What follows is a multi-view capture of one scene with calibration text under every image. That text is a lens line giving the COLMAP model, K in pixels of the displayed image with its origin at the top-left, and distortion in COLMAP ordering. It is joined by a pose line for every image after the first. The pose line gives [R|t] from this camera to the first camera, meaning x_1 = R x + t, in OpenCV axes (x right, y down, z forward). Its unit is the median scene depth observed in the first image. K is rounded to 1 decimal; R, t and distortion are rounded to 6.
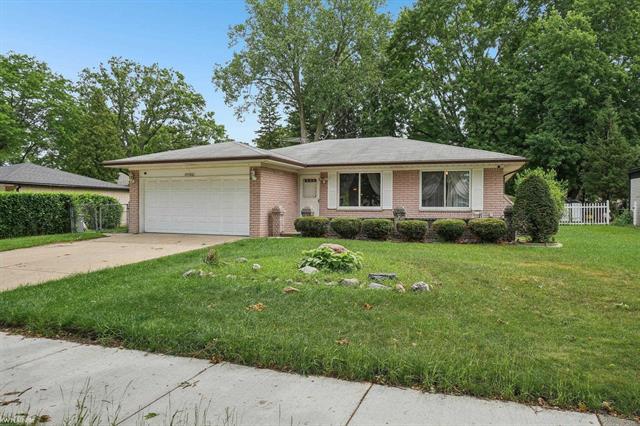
lens RADIAL K [[424.2, 0, 323.0], [0, 424.2, 212.3], [0, 0, 1]] dist [-0.010964, 0.006077]
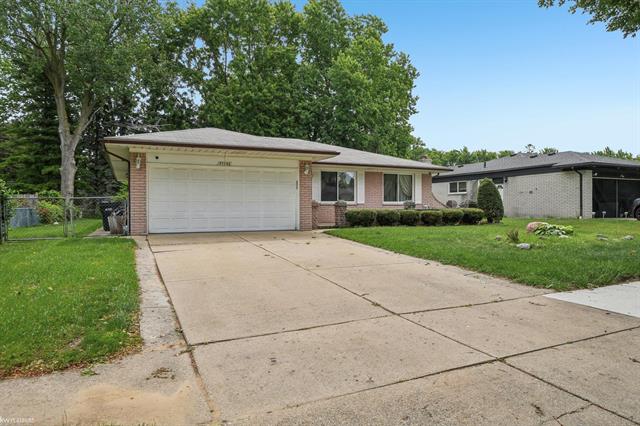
lens RADIAL K [[424.2, 0, 321.2], [0, 424.2, 212.9], [0, 0, 1]] dist [-0.010964, 0.006077]
pose [[0.698844, -0.015402, 0.715108, -0.747659], [0.015322, 0.999861, 0.006562, 0.009098], [-0.715110, 0.006370, 0.698983, 0.231106]]
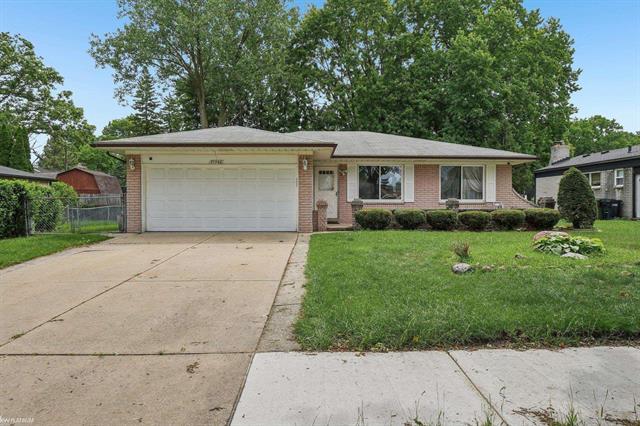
lens RADIAL K [[424.2, 0, 320.3], [0, 424.2, 209.8], [0, 0, 1]] dist [-0.010964, 0.006077]
pose [[0.929360, -0.009377, 0.369055, -0.406955], [0.009284, 0.999955, 0.002028, 0.007134], [-0.369058, 0.001542, 0.929405, 0.120889]]
